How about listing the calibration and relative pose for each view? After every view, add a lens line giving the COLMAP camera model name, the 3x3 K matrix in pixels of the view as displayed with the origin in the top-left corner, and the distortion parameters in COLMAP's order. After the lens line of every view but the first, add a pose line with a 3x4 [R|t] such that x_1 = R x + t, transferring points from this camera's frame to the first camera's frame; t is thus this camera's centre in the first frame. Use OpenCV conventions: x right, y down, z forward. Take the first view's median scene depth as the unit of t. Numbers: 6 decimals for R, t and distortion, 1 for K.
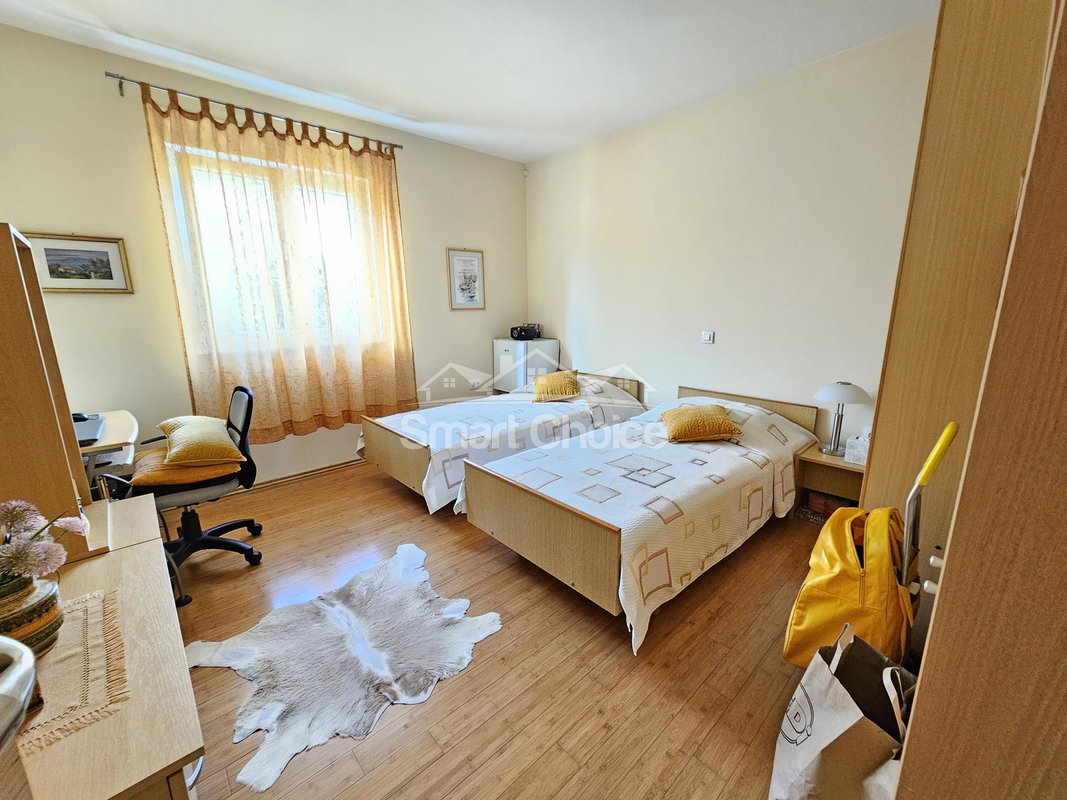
lens RADIAL K [[436.4, 0, 535.6], [0, 436.4, 396.8], [0, 0, 1]] dist [-0.000358, -0.000169]
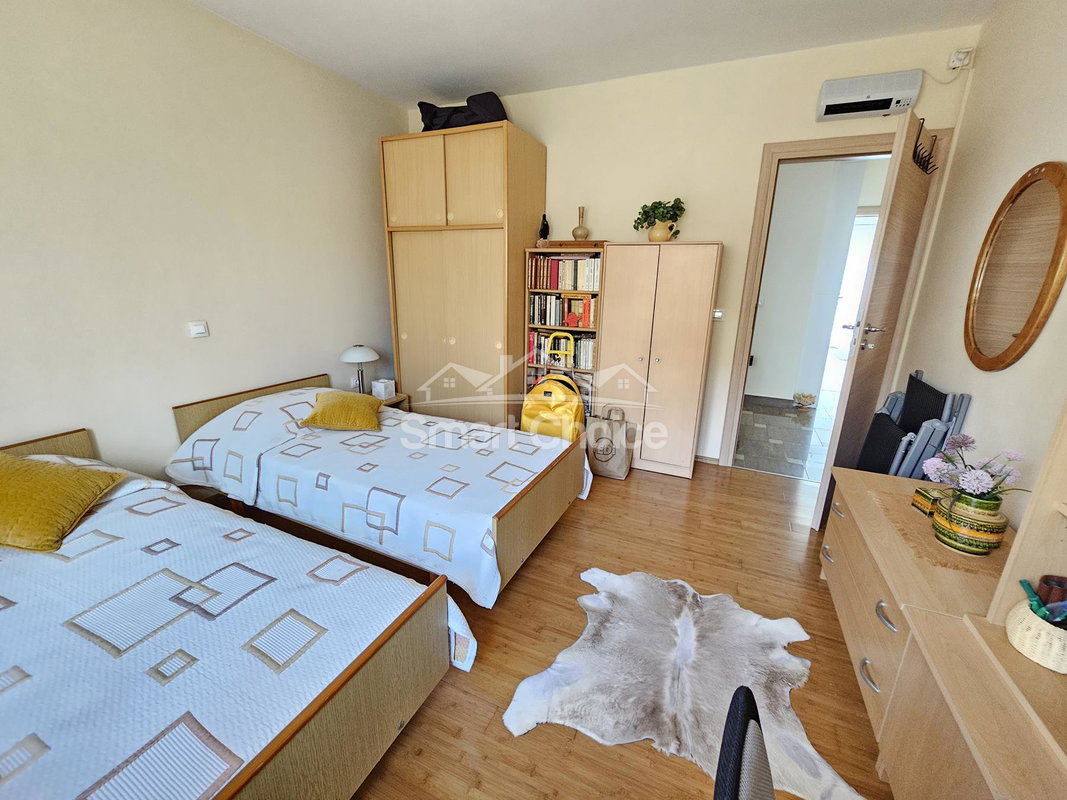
lens RADIAL K [[436.4, 0, 535.6], [0, 436.4, 396.8], [0, 0, 1]] dist [-0.000358, -0.000169]
pose [[-0.382667, -0.249700, 0.889503, -0.912565], [0.179026, 0.924495, 0.336540, -0.313929], [-0.906375, 0.288027, -0.309071, 1.311010]]
